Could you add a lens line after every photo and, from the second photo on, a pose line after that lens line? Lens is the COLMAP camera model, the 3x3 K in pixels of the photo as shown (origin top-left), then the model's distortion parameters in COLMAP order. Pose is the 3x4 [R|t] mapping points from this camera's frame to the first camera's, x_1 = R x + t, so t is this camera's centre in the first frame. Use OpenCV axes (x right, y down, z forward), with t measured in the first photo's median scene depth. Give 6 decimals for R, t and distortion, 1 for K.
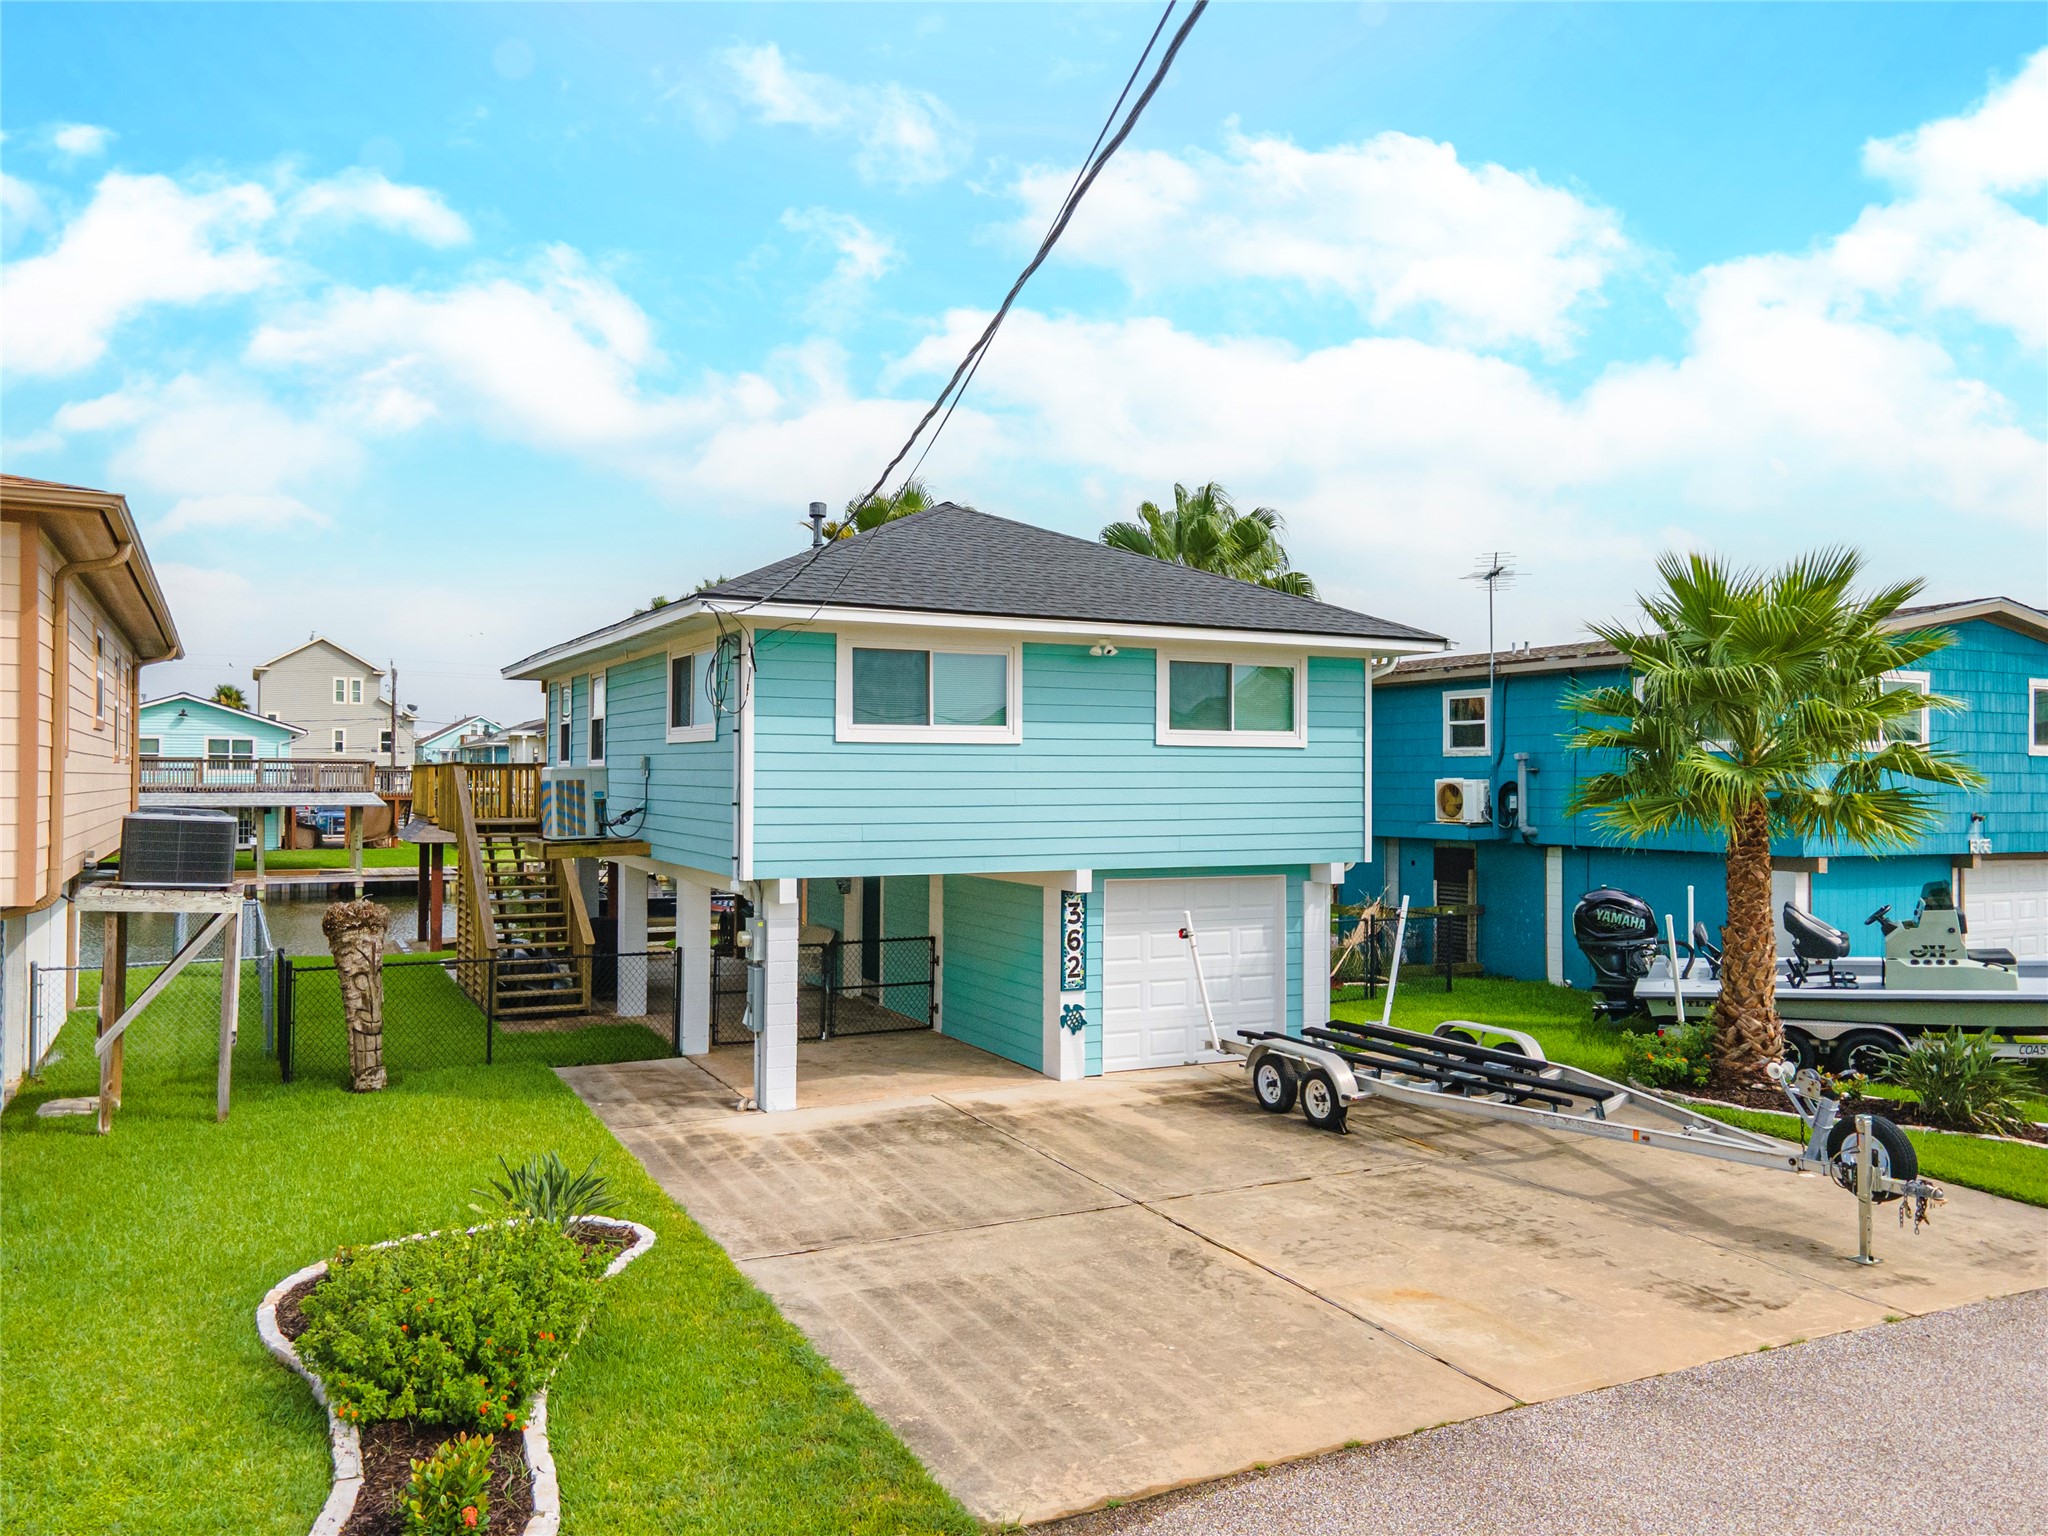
lens RADIAL K [[1534.7, 0, 1024.0], [0, 1534.7, 768.0], [0, 0, 1]] dist [-0.003868, -0.000463]
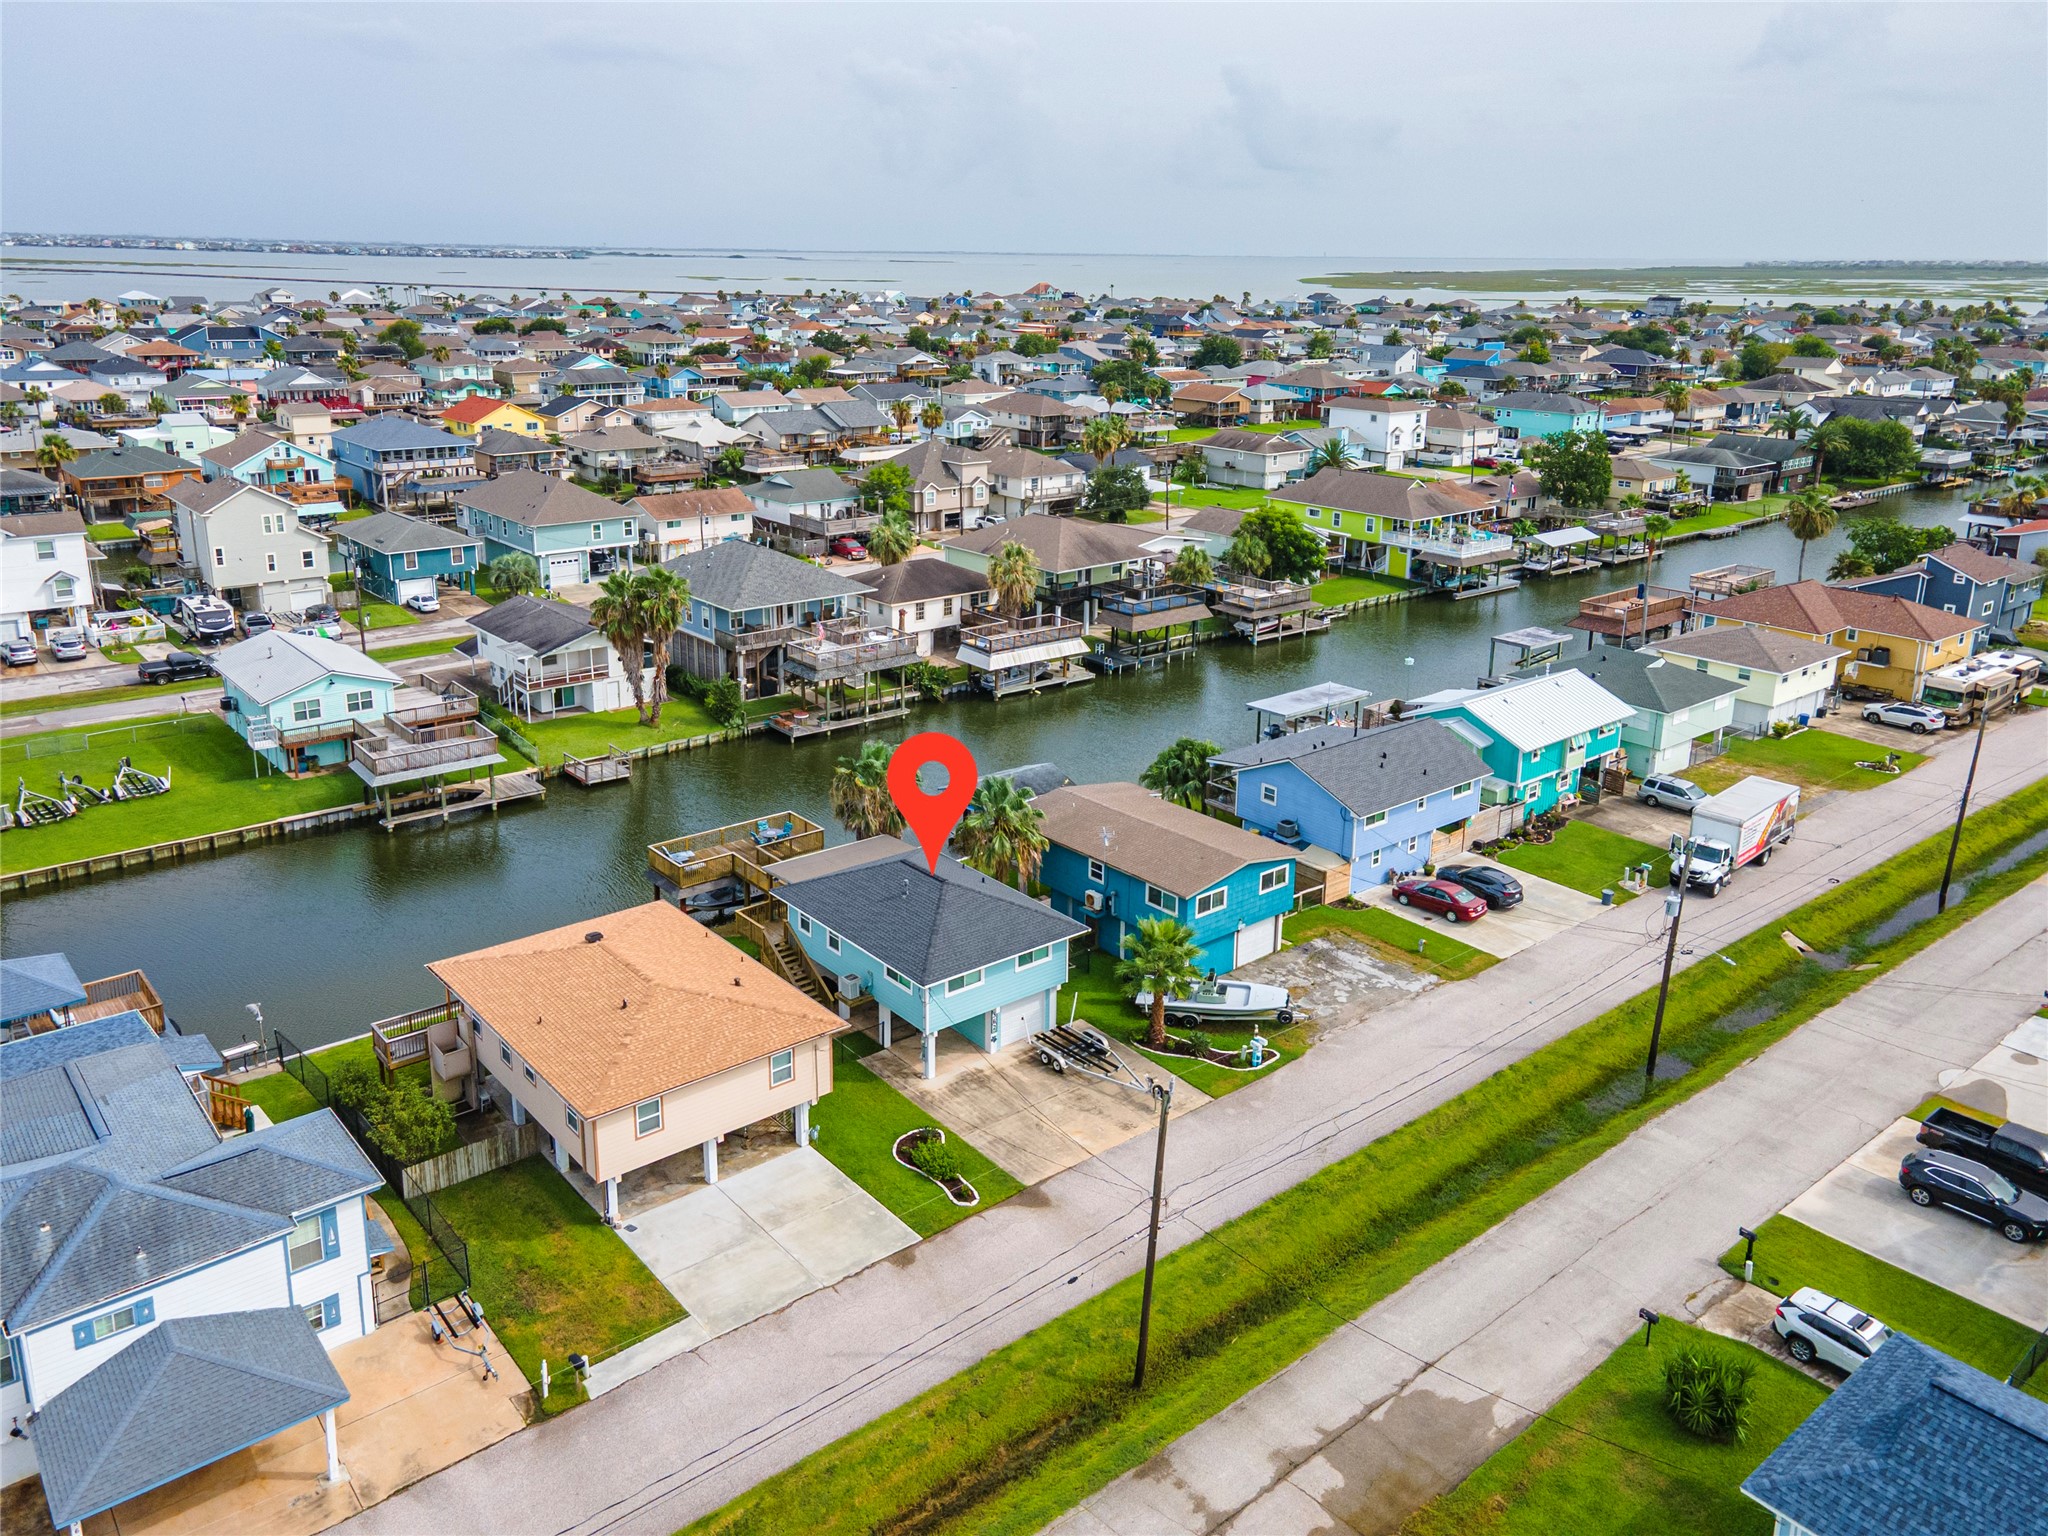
lens RADIAL K [[1534.7, 0, 1024.0], [0, 1534.7, 768.0], [0, 0, 1]] dist [-0.003868, -0.000463]
pose [[0.975114, -0.050602, 0.215852, -0.663912], [-0.022362, 0.946191, 0.322835, -1.661540], [-0.220573, -0.319628, 0.921513, -2.273051]]
